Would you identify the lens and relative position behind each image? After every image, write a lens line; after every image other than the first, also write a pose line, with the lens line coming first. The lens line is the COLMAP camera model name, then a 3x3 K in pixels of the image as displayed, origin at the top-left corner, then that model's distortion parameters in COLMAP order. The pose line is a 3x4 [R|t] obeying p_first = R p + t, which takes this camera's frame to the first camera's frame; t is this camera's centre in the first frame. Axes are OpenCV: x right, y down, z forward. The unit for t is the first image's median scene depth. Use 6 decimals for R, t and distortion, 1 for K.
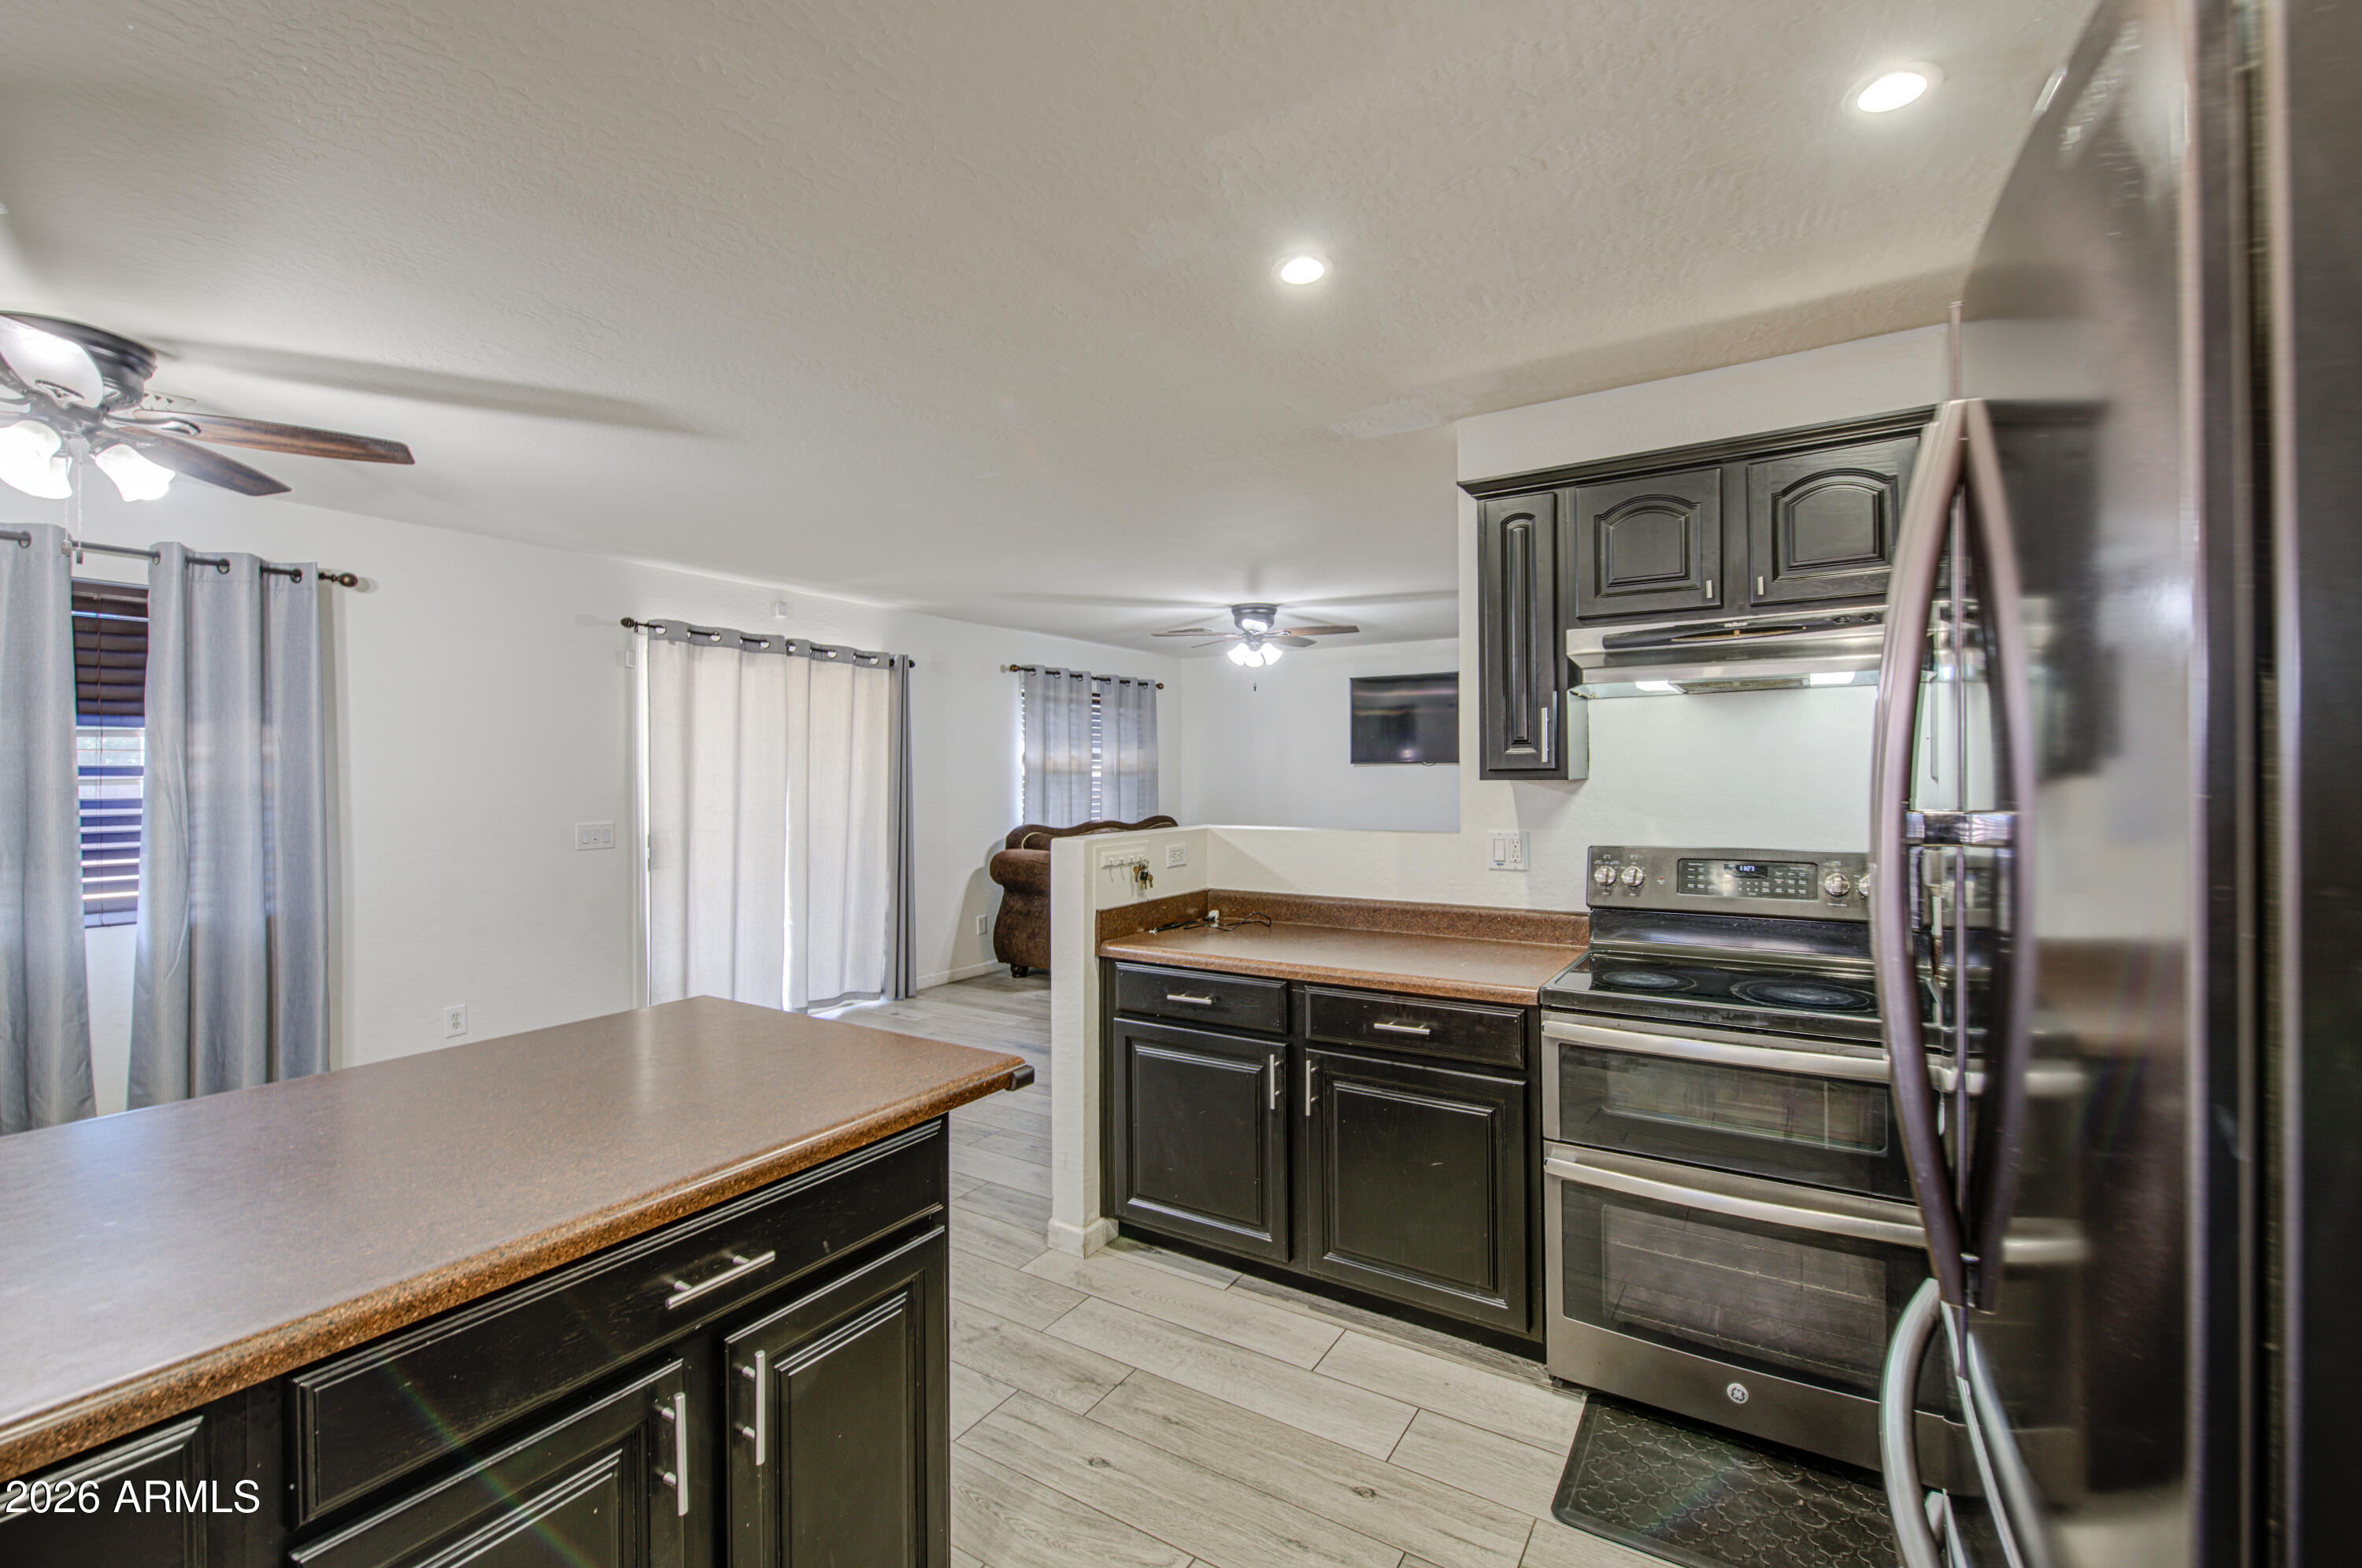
lens RADIAL K [[990.8, 0, 1209.3], [0, 990.8, 772.5], [0, 0, 1]] dist [-0.000624, -0.000146]
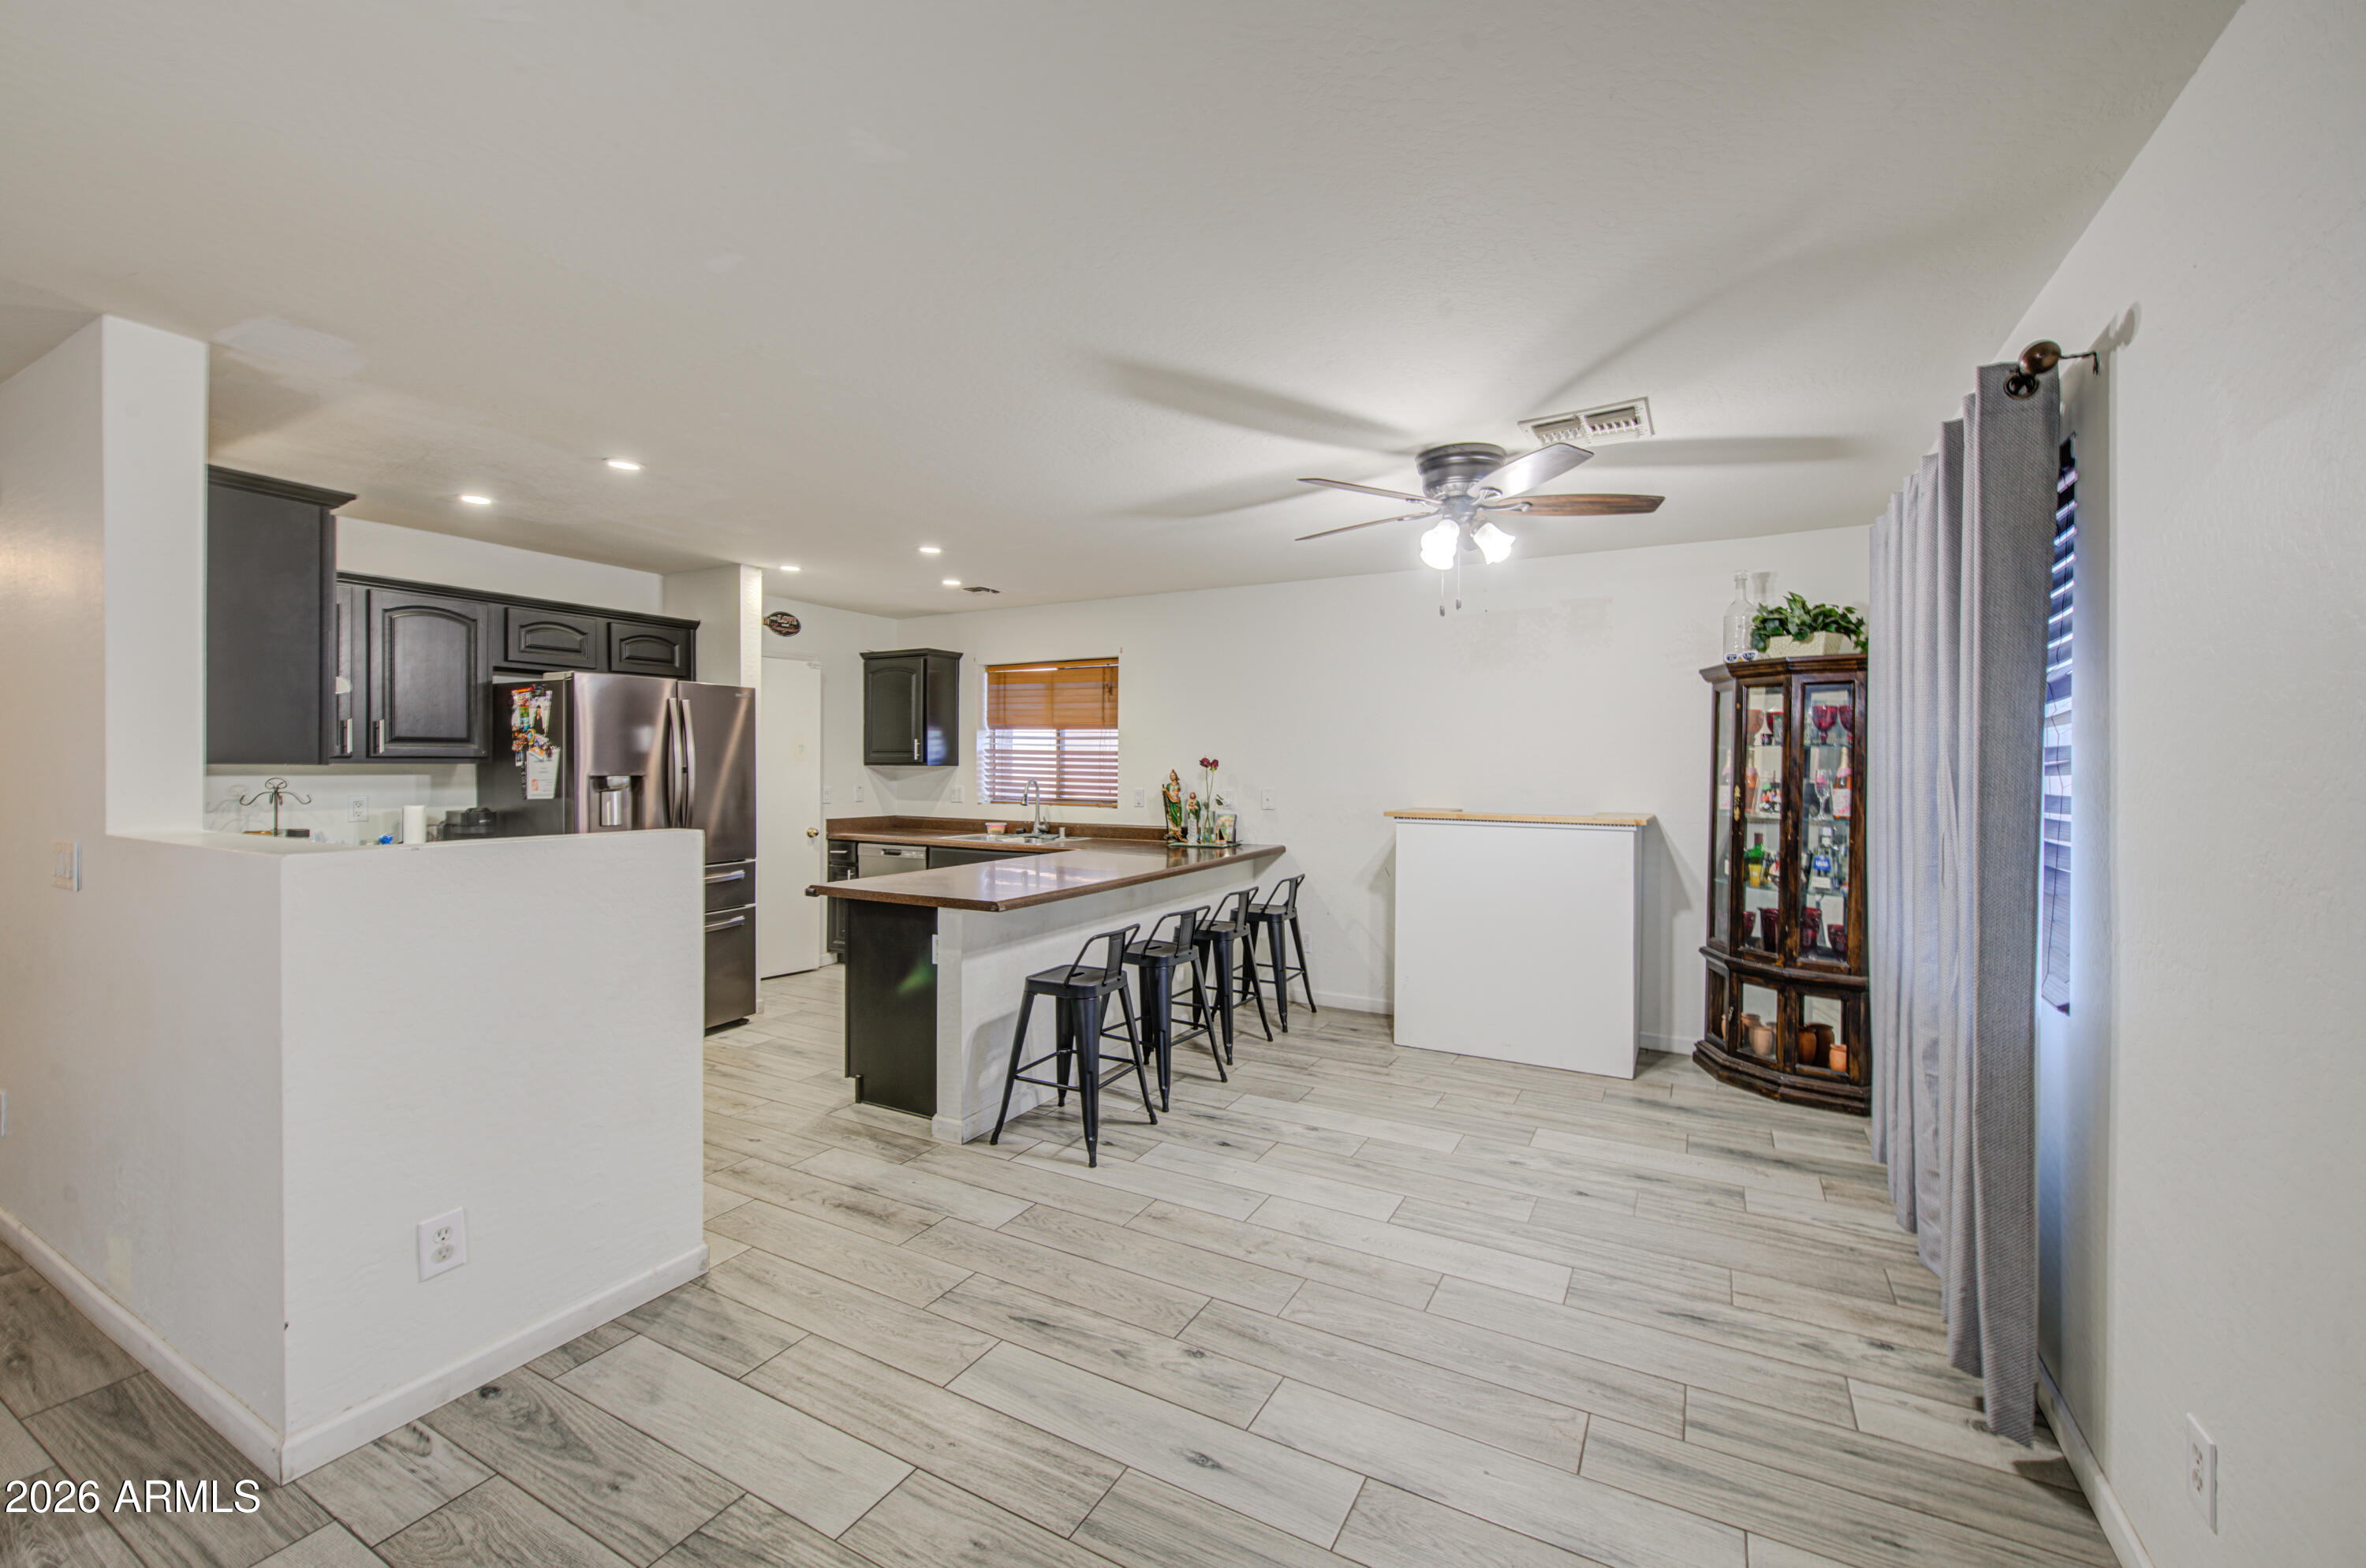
lens RADIAL K [[943.9, 0, 1201.0], [0, 943.9, 772.8], [0, 0, 1]] dist [-0.001089, -0.000618]
pose [[-0.998444, -0.000090, -0.055768, -0.279183], [-0.000469, 0.999977, 0.006783, 0.004002], [0.055767, 0.006799, -0.998421, 0.925539]]
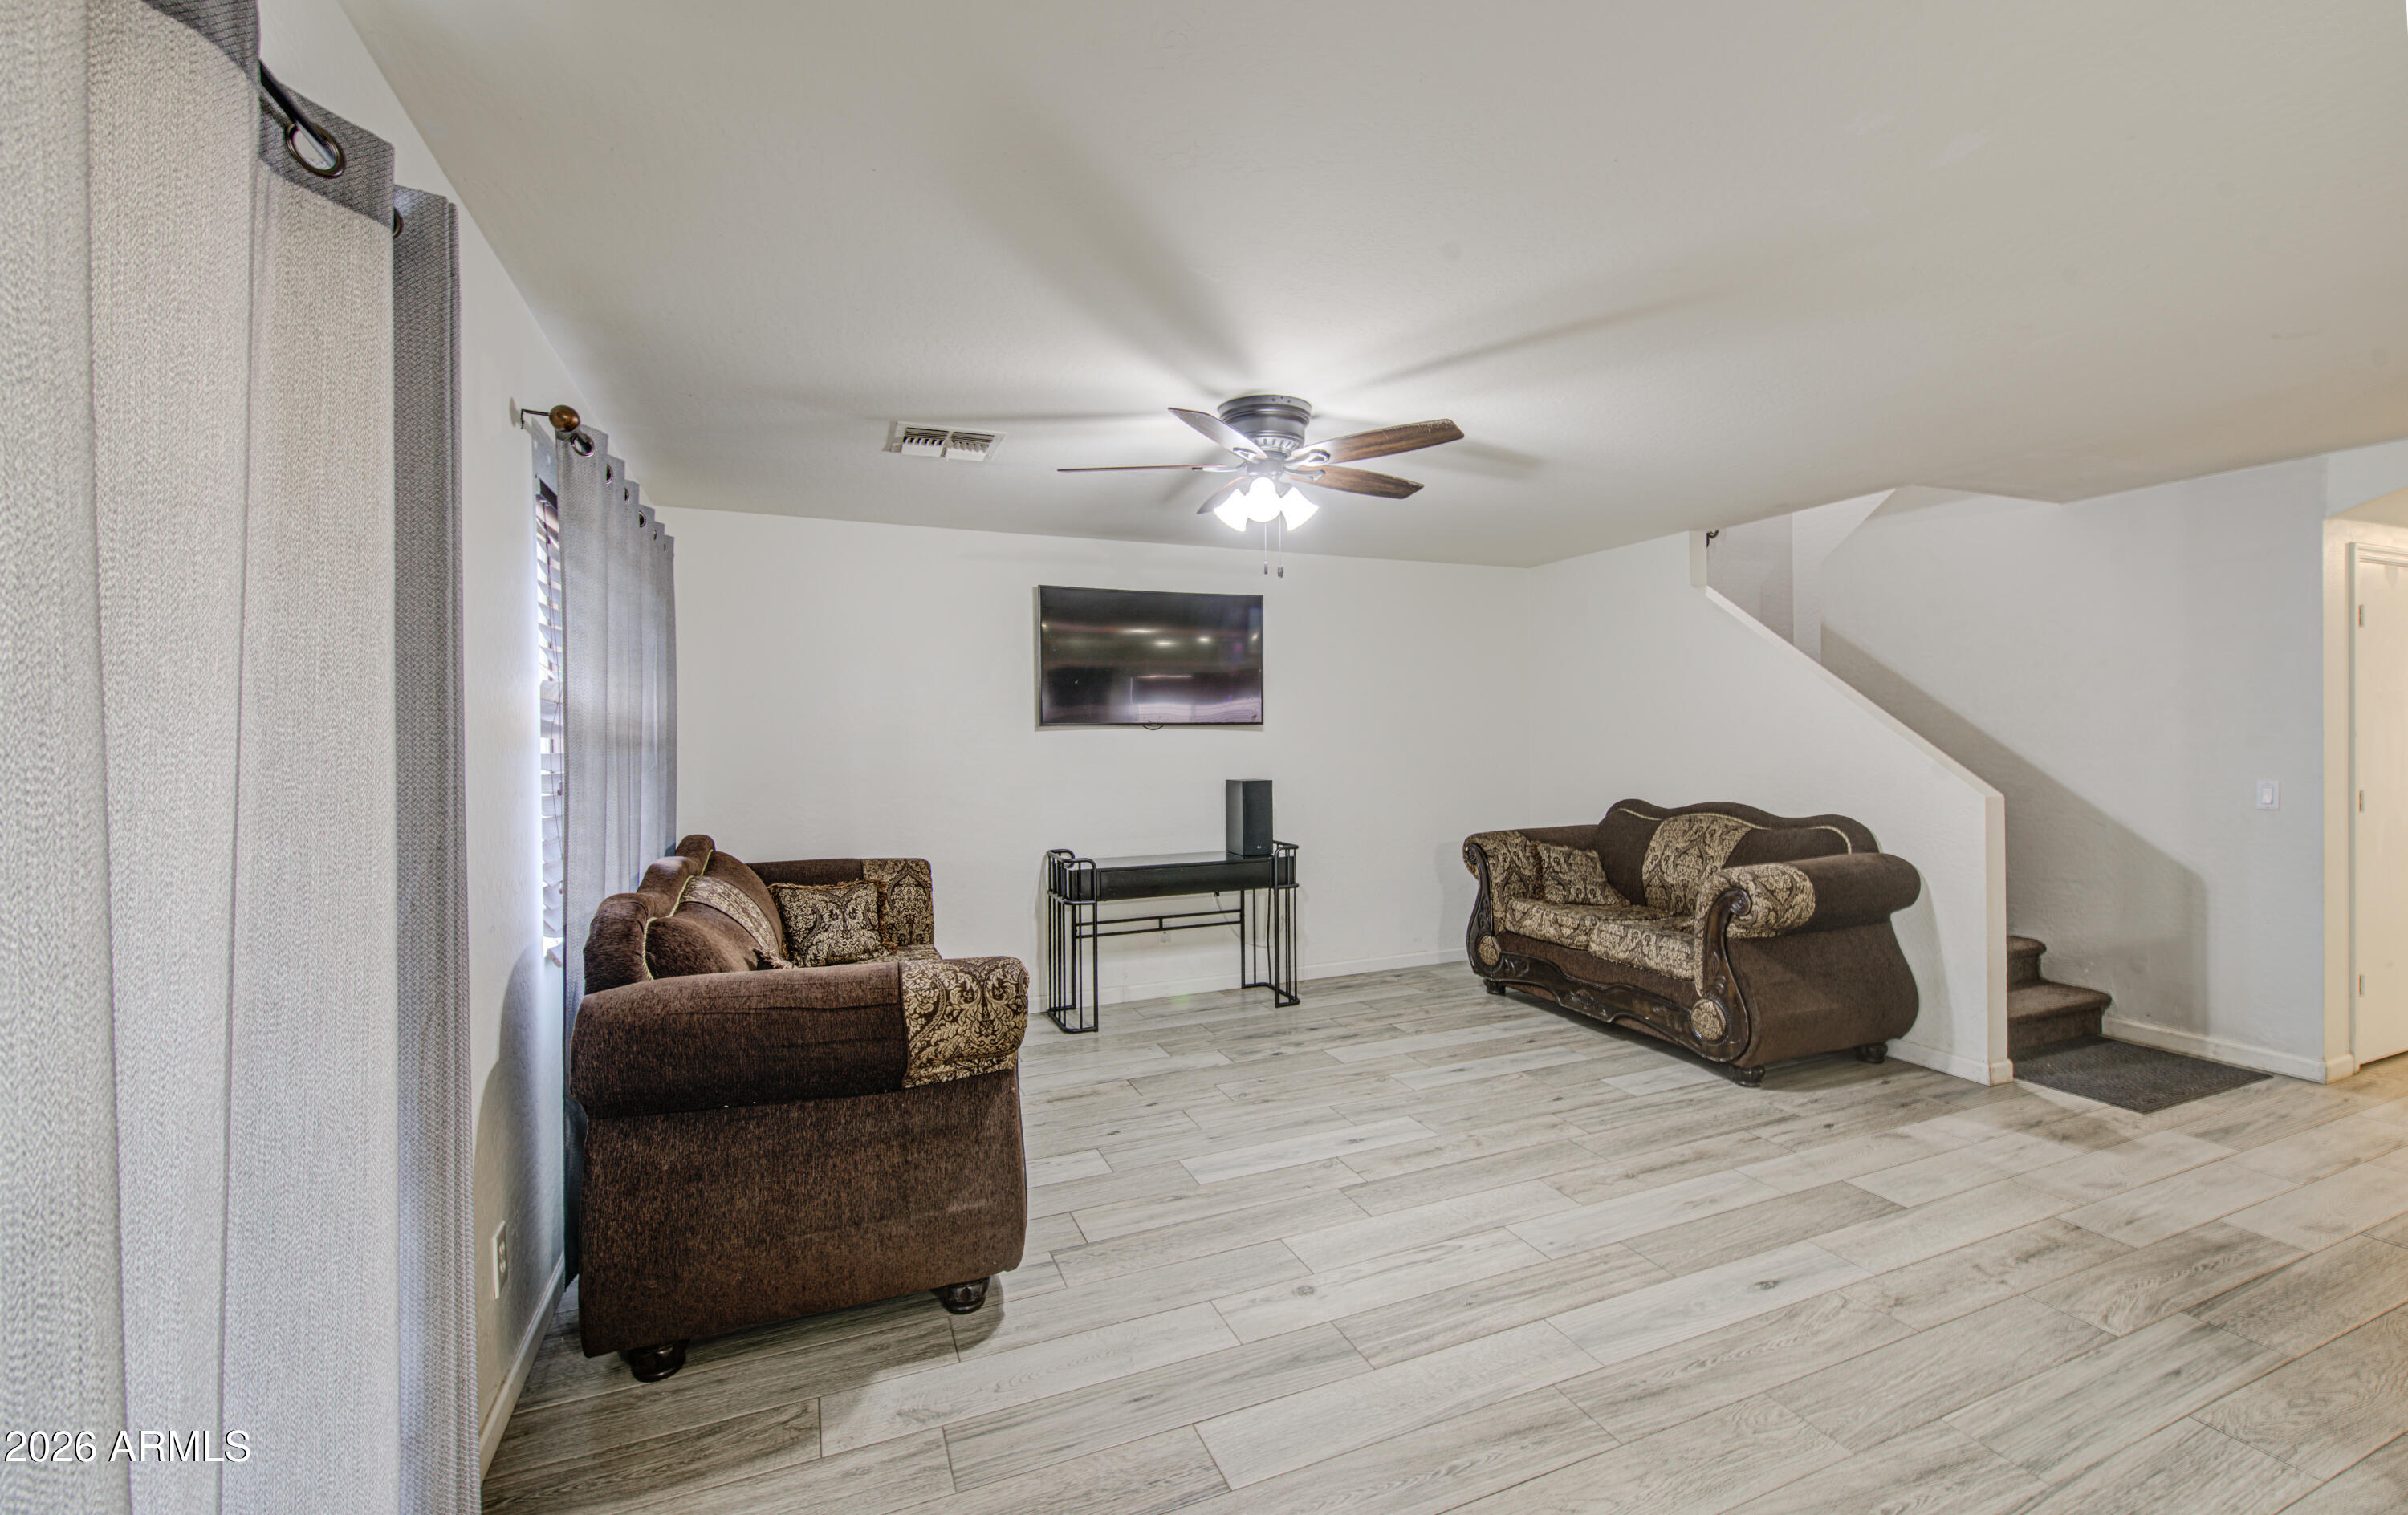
lens RADIAL K [[994.0, 0, 1216.7], [0, 994.0, 736.8], [0, 0, 1]] dist [-0.000088, -0.000220]
pose [[0.584838, -0.002209, 0.811147, -0.398573], [0.006943, 0.999973, -0.002283, 0.000575], [-0.811121, 0.006967, 0.584837, 0.753290]]
